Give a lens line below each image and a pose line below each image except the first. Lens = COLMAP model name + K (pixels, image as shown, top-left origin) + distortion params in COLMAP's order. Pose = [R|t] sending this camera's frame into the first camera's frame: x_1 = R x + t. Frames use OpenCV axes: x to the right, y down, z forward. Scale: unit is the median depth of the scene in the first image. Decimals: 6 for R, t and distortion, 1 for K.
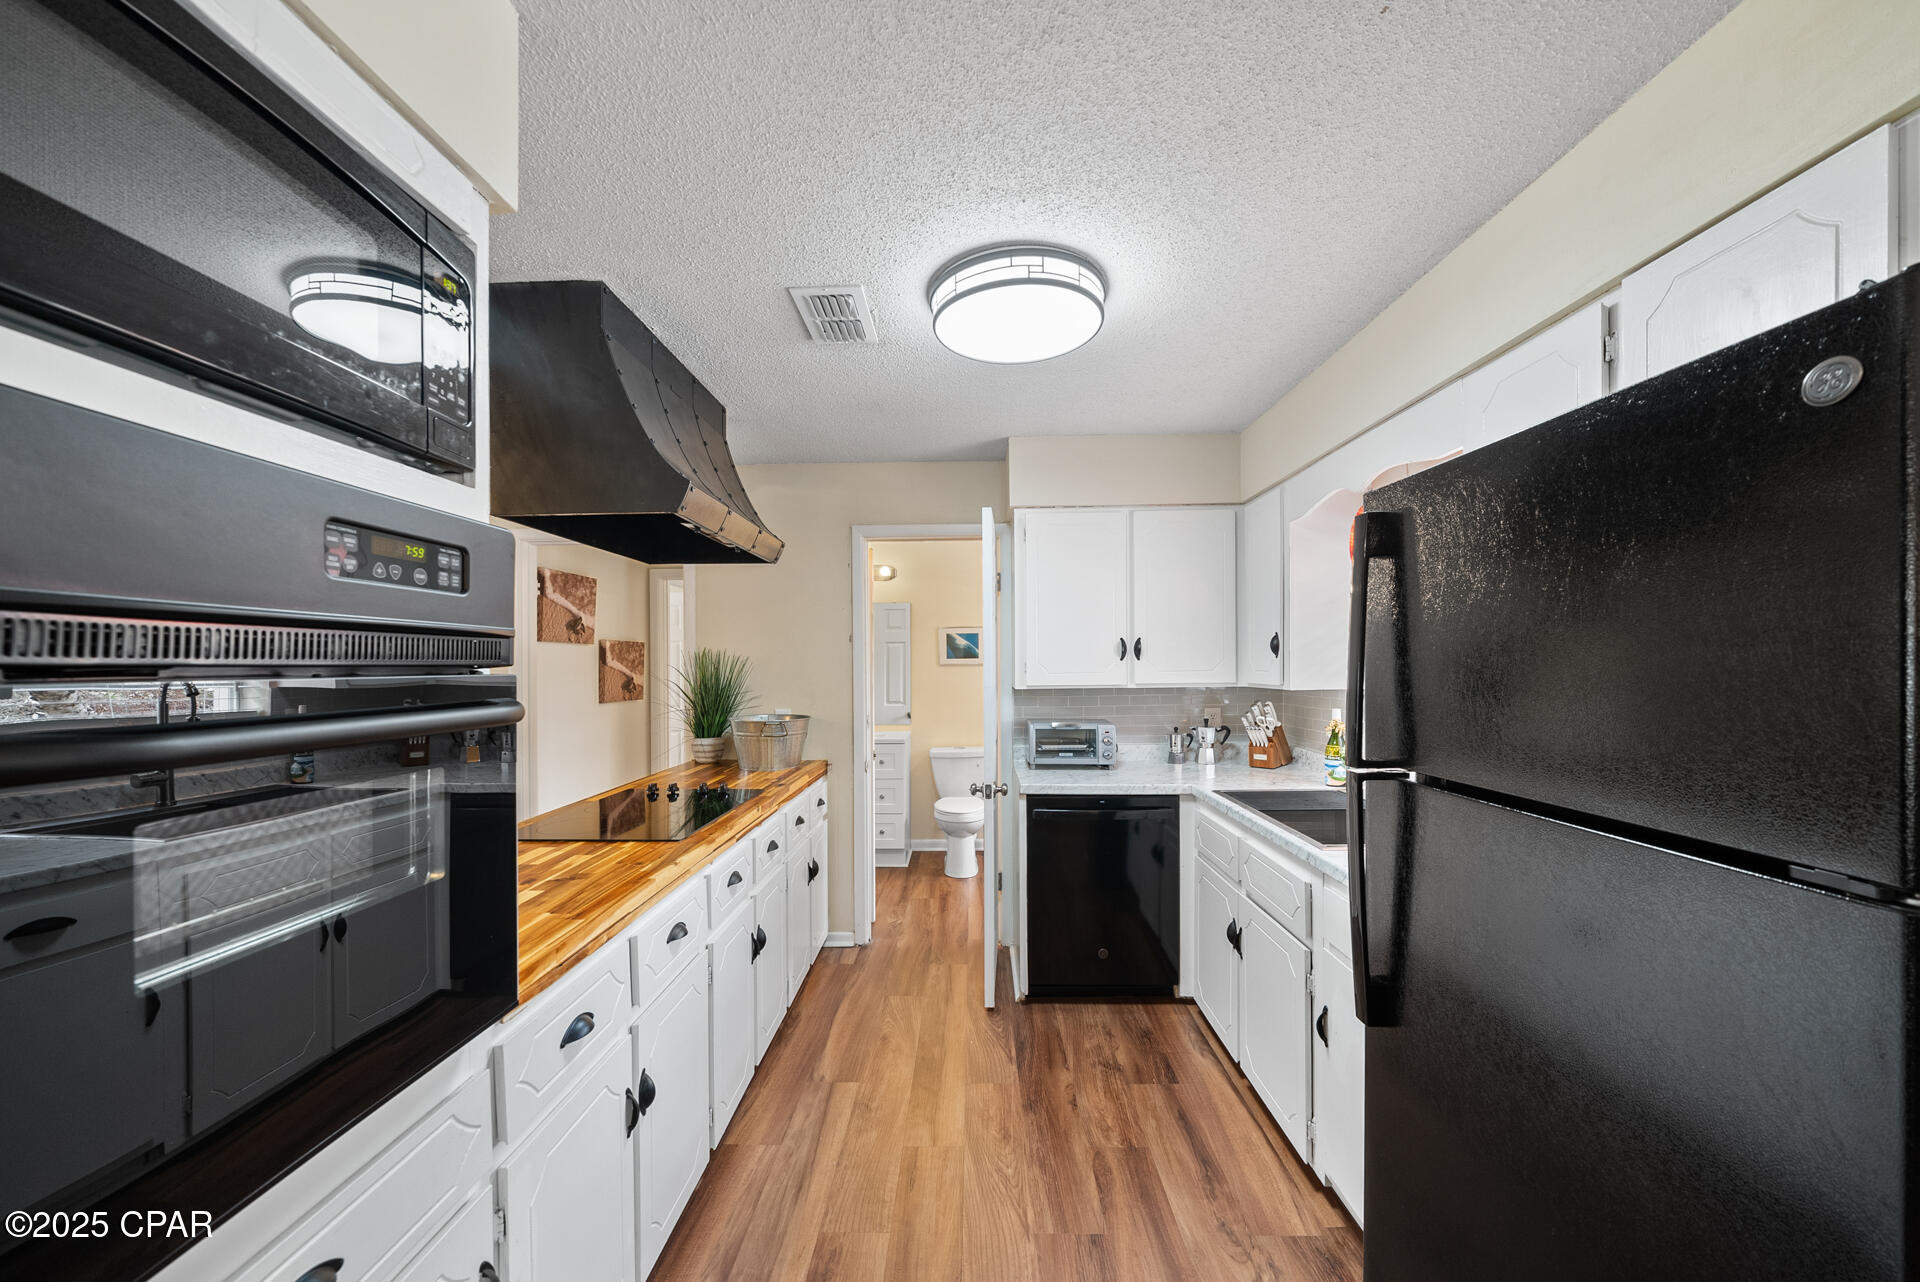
lens RADIAL K [[671.9, 0, 975.2], [0, 671.9, 672.8], [0, 0, 1]] dist [-0.000818, -0.000013]
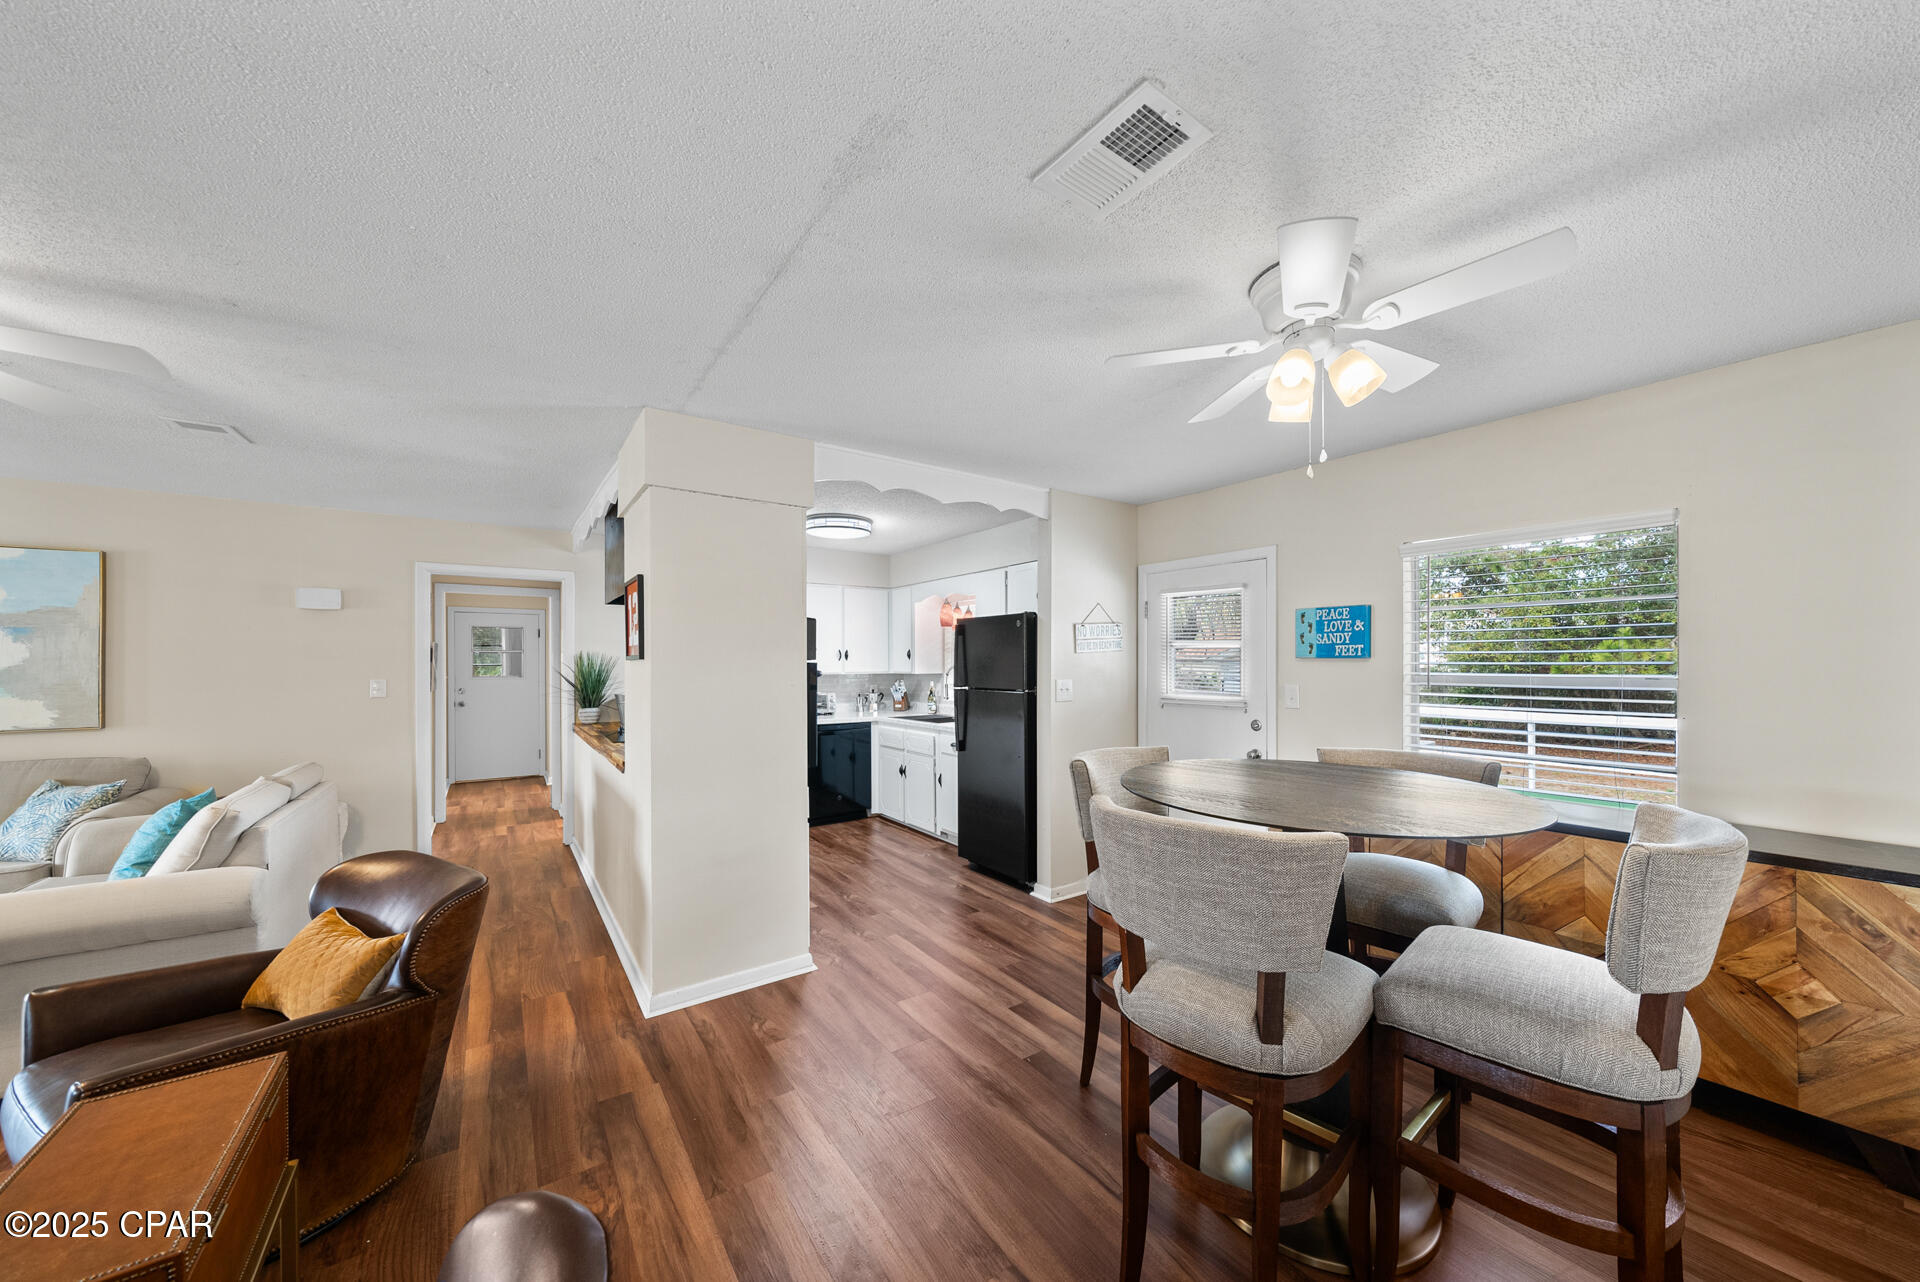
lens RADIAL K [[671.9, 0, 975.2], [0, 671.9, 672.8], [0, 0, 1]] dist [-0.000818, -0.000013]
pose [[0.800975, -0.004425, 0.598682, -0.695272], [0.005681, 0.999984, -0.000211, 0.021844], [-0.598671, 0.003570, 0.800987, -0.910489]]
